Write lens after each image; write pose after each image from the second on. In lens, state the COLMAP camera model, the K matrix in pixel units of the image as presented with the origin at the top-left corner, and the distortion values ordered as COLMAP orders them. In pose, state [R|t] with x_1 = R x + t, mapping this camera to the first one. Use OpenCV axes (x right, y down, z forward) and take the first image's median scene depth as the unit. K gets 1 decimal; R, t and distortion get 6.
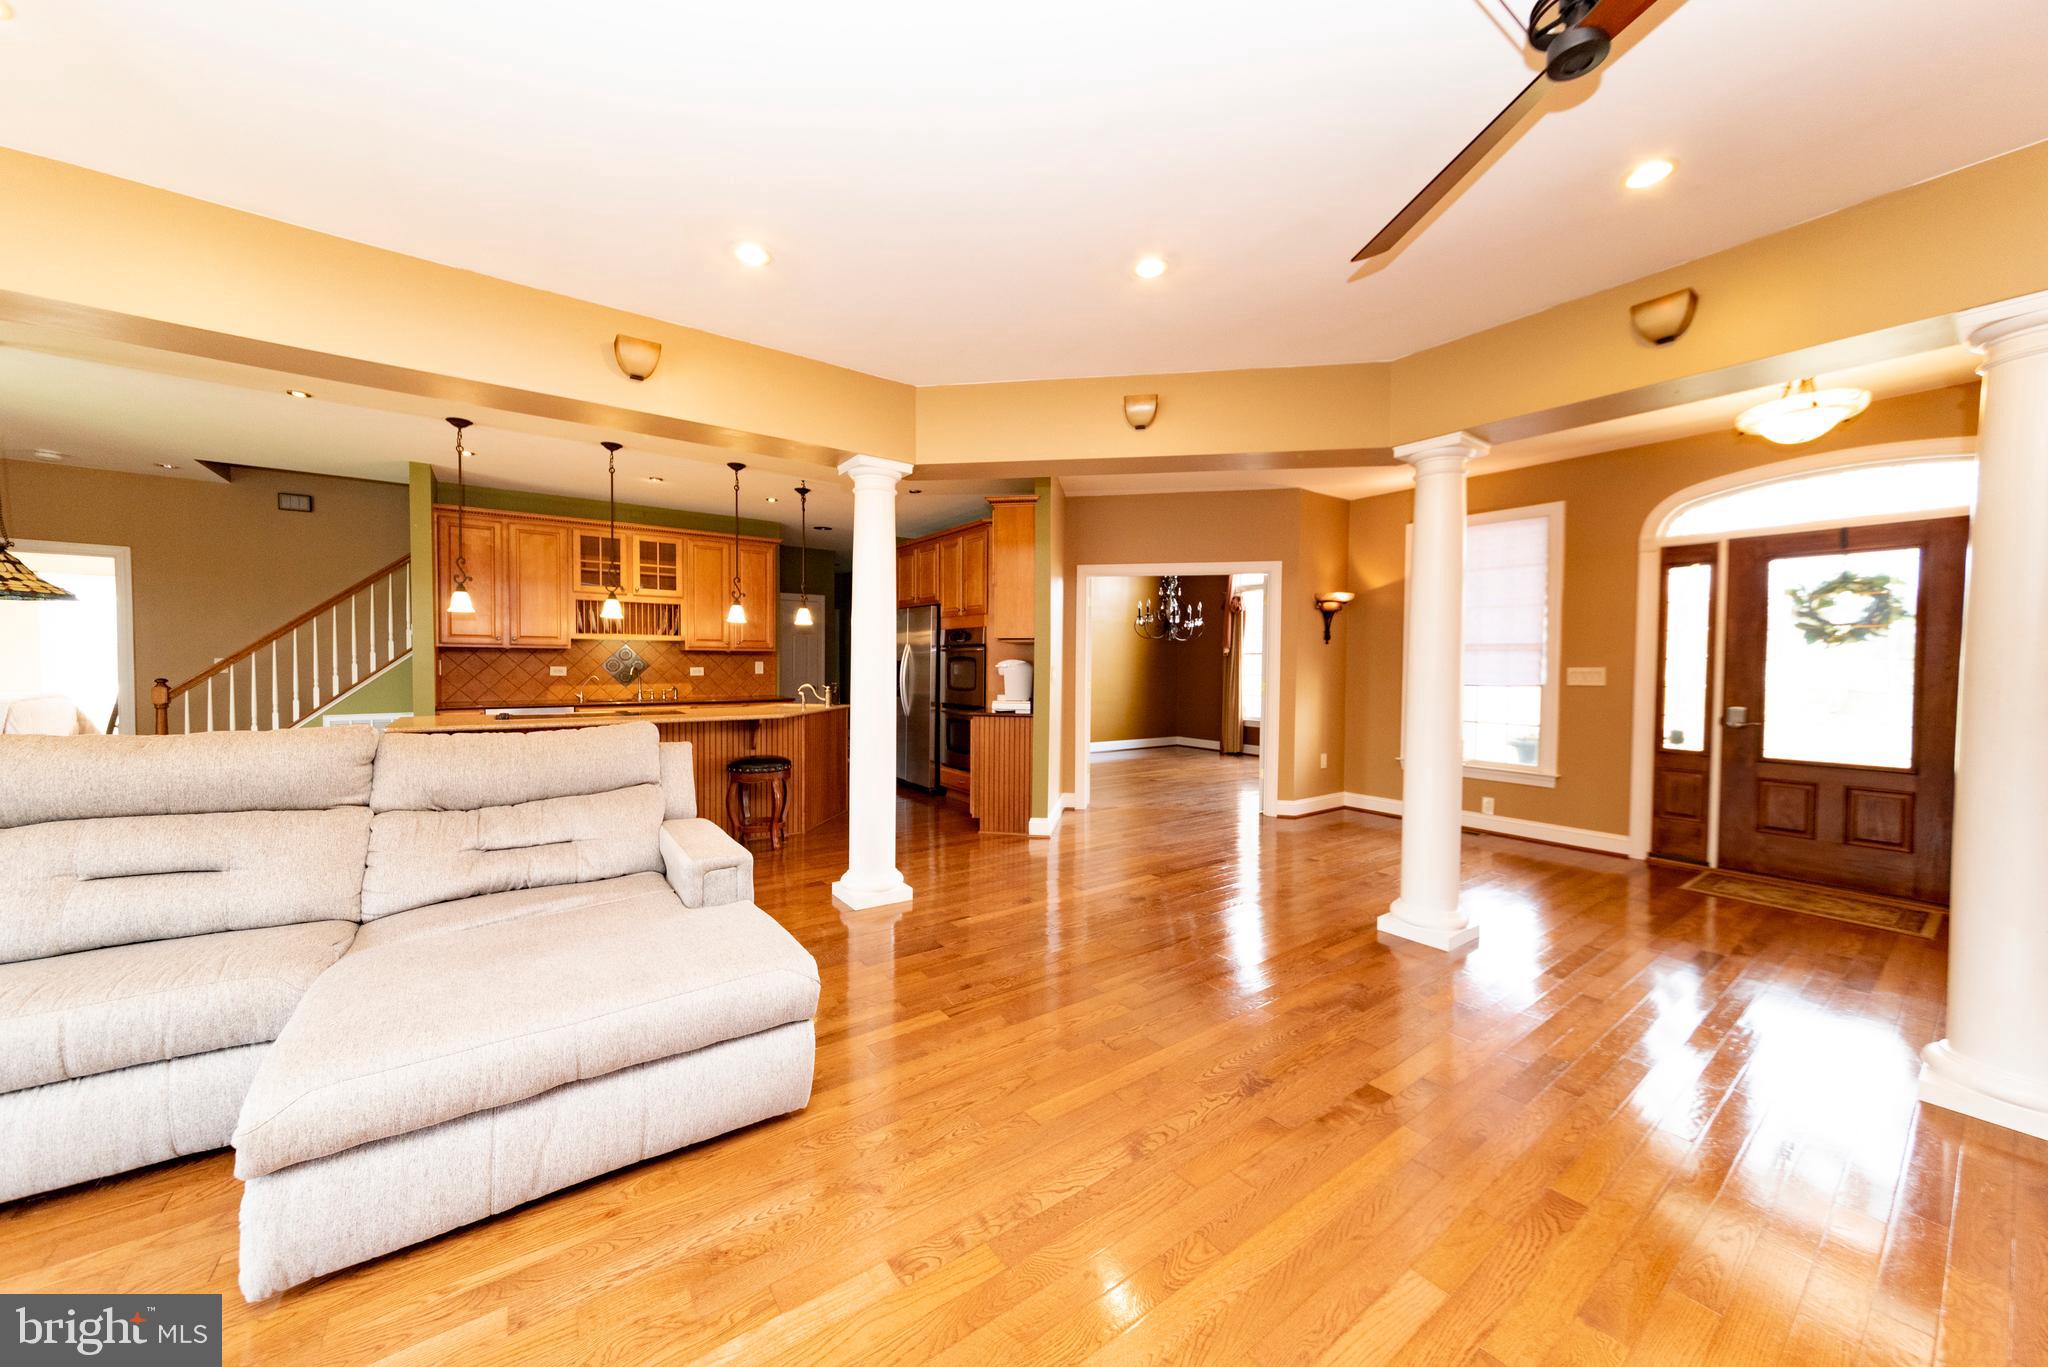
lens RADIAL K [[723.0, 0, 1022.9], [0, 723.0, 680.6], [0, 0, 1]] dist [0.002404, 0.000063]
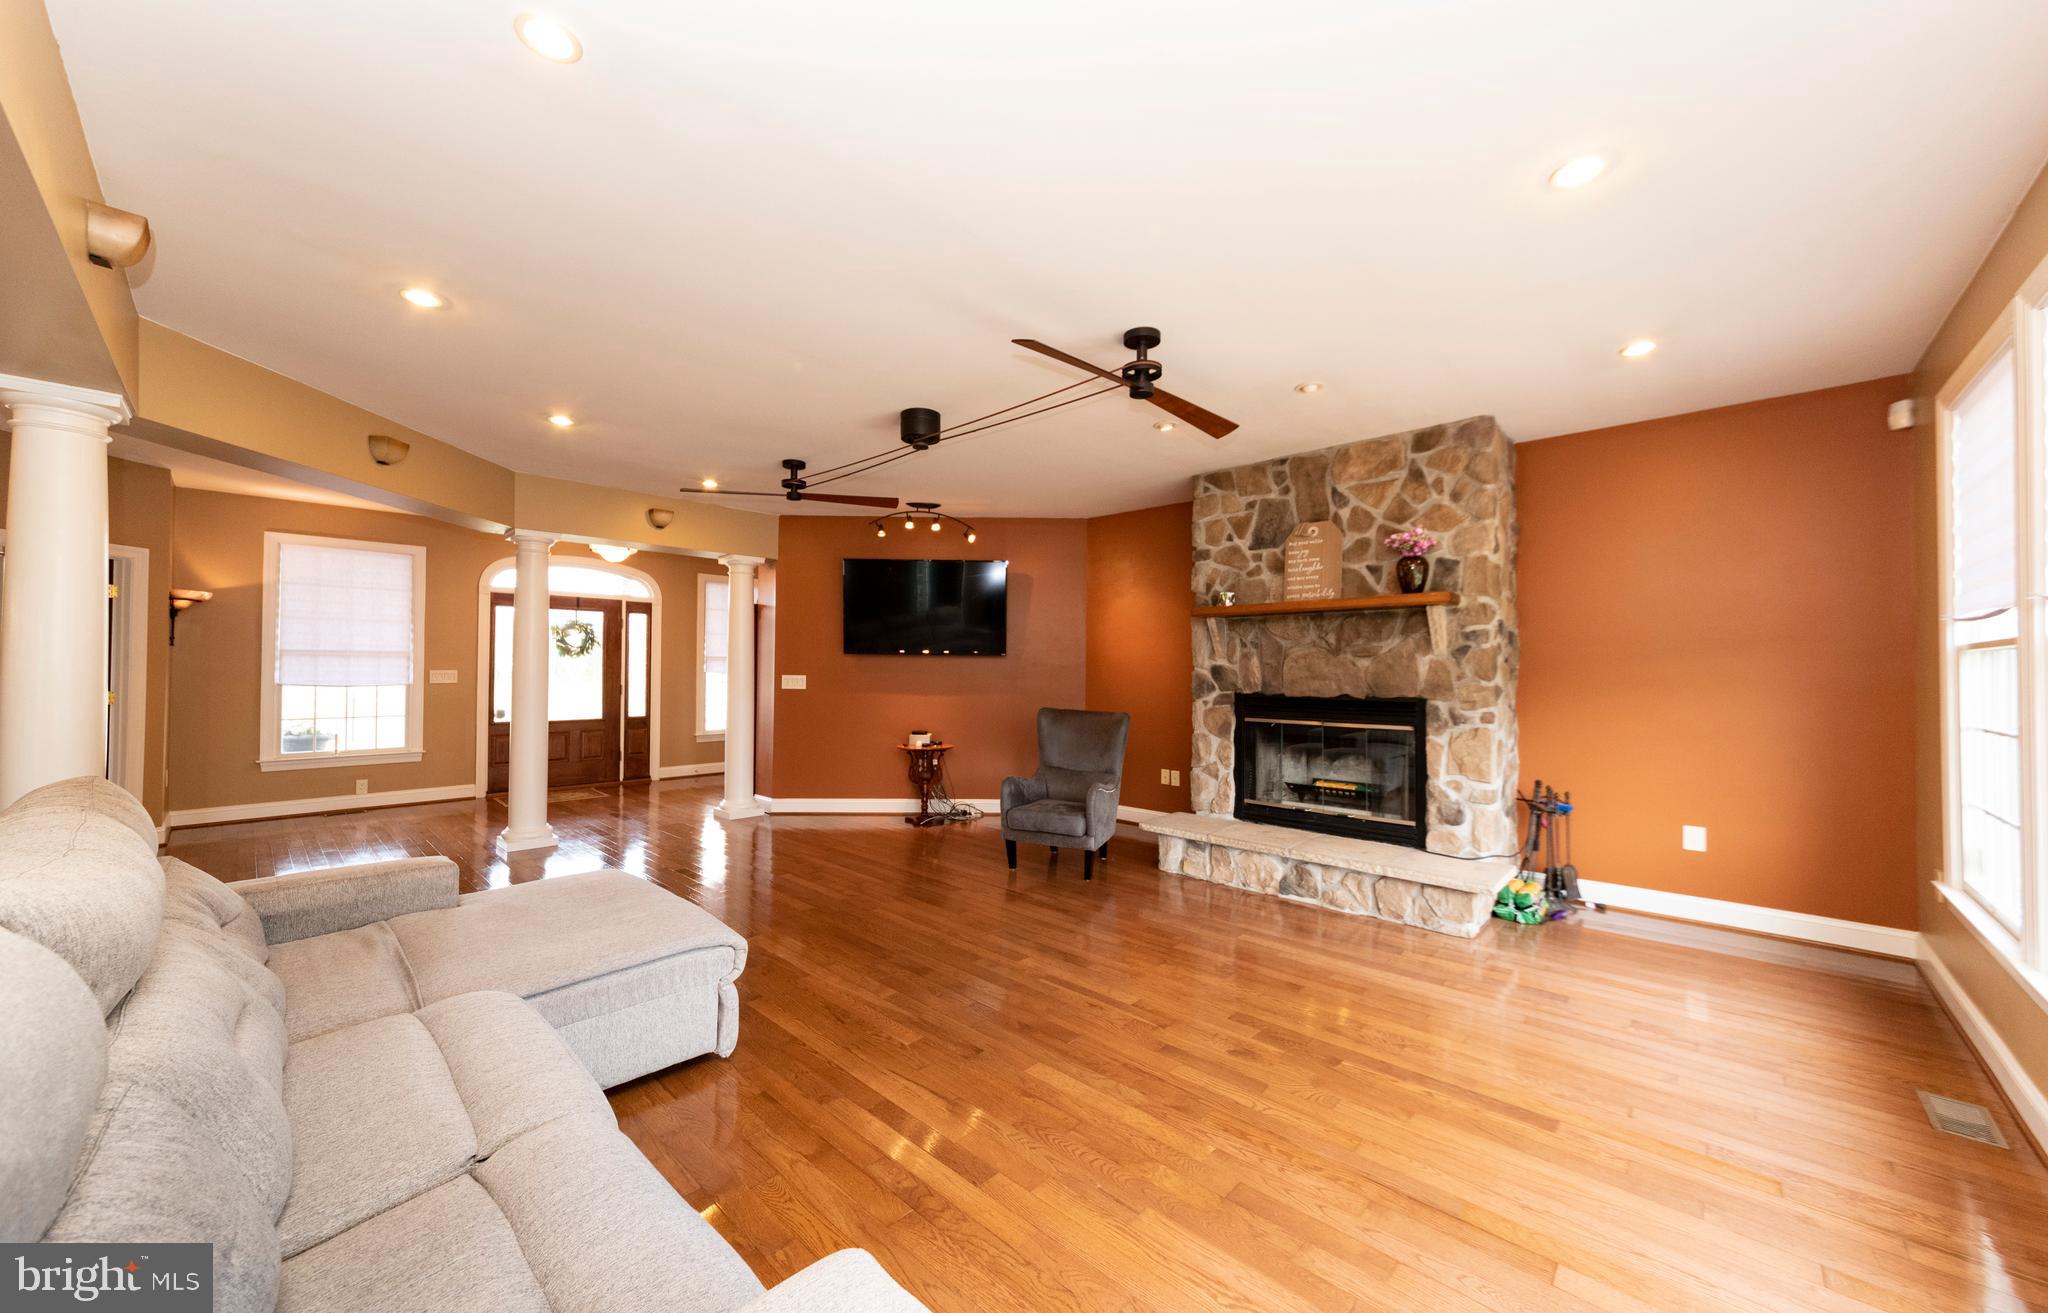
lens RADIAL K [[747.1, 0, 1009.8], [0, 747.1, 660.3], [0, 0, 1]] dist [0.000358, 0.000080]
pose [[-0.176412, 0.001610, 0.984315, -0.909829], [0.016016, 0.999871, 0.001235, -0.023467], [-0.984186, 0.015983, -0.176415, 0.201874]]
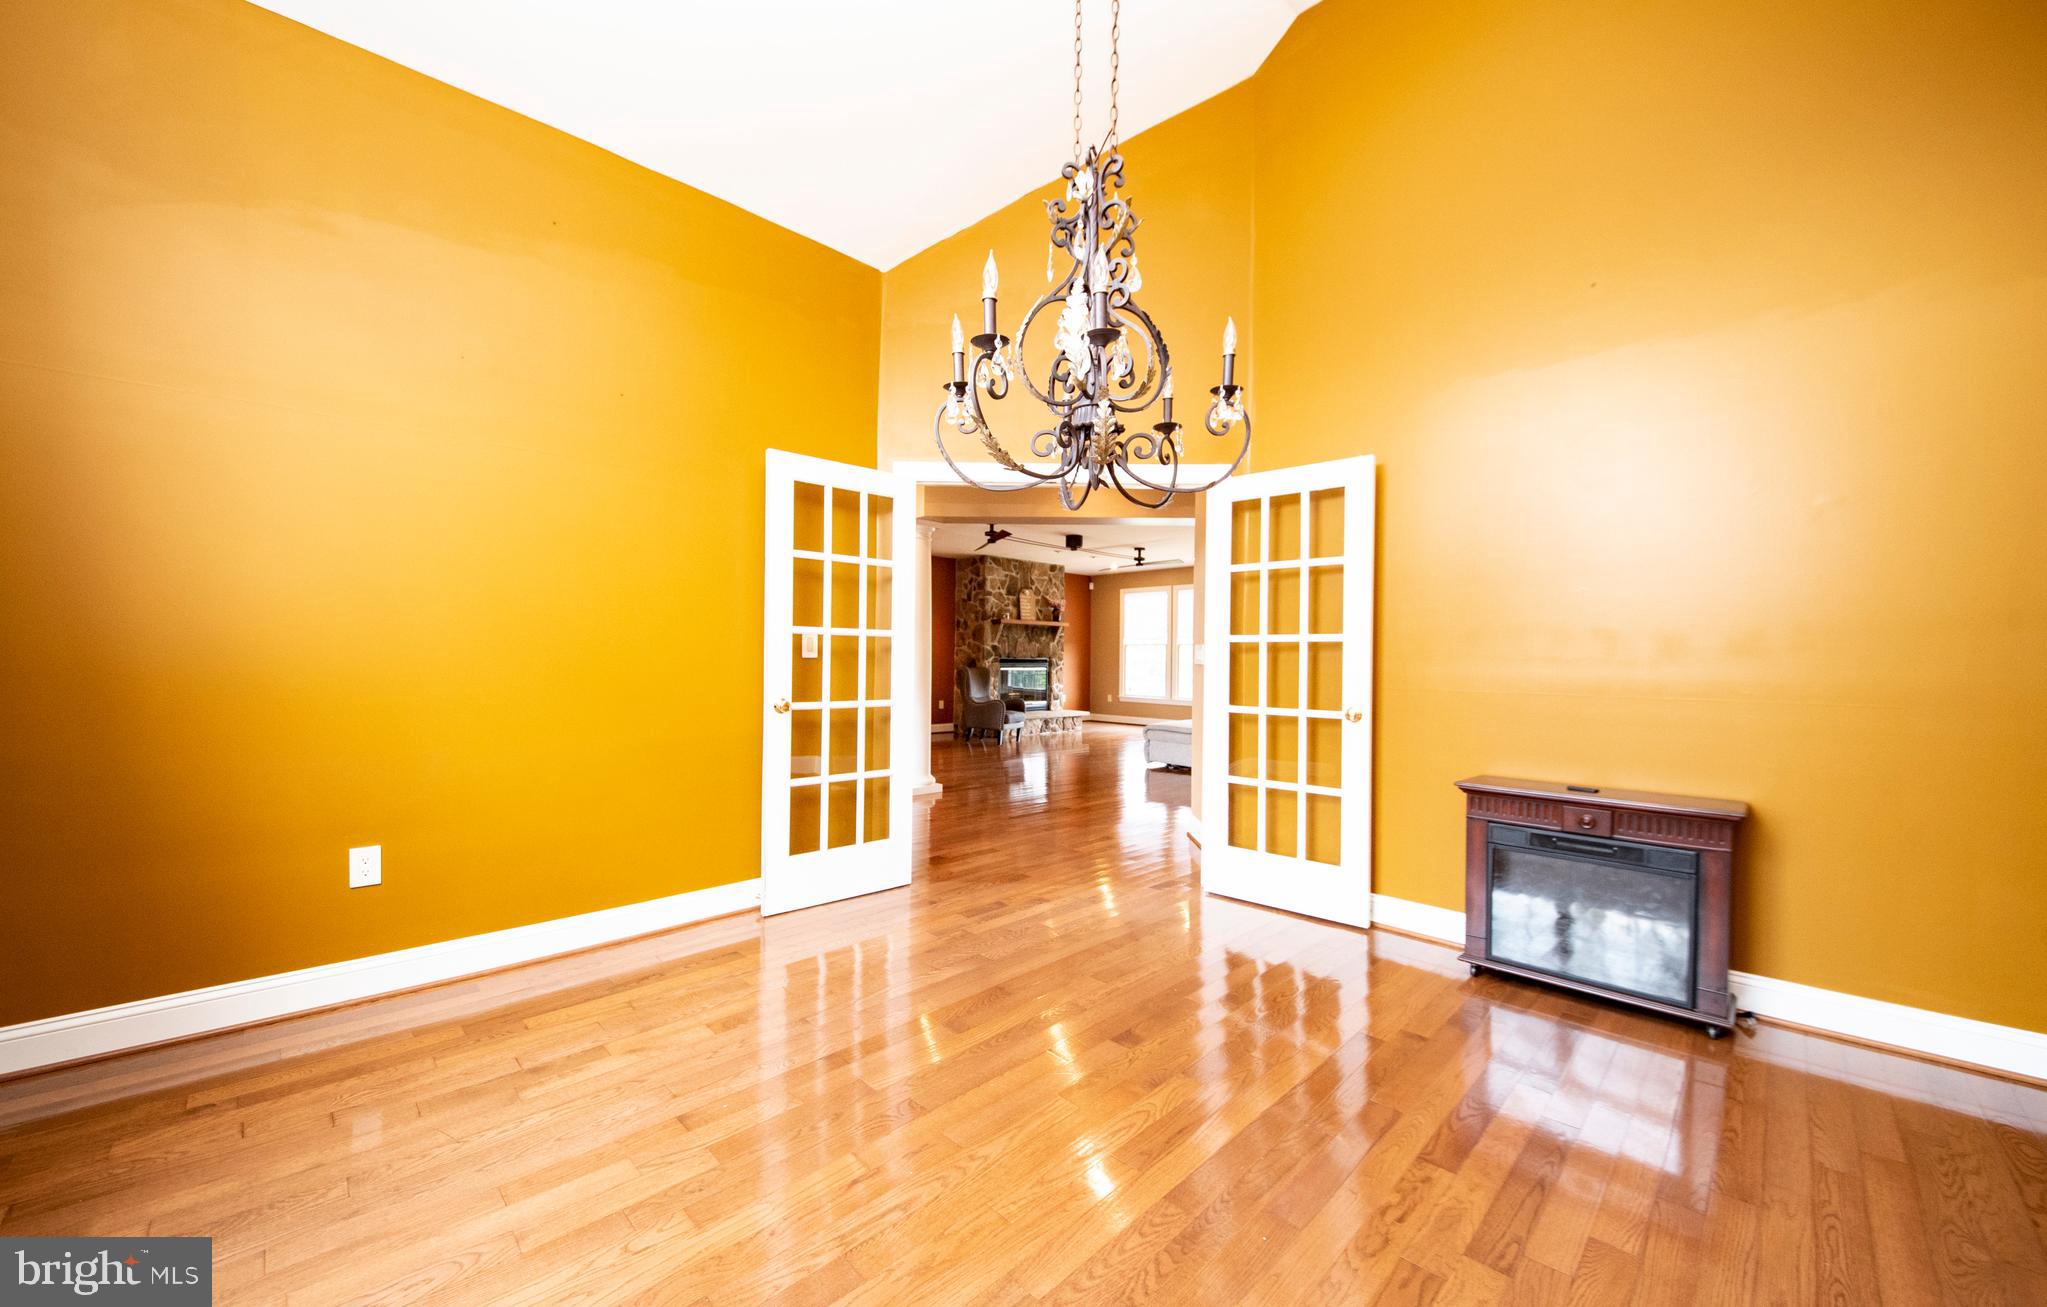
lens RADIAL K [[746.7, 0, 1017.9], [0, 746.7, 665.3], [0, 0, 1]] dist [0.000358, 0.000080]
pose [[-0.988941, -0.016013, -0.147442, 0.446357], [-0.020384, 0.999395, 0.028177, -0.013530], [0.146902, 0.030871, -0.988669, 2.184361]]
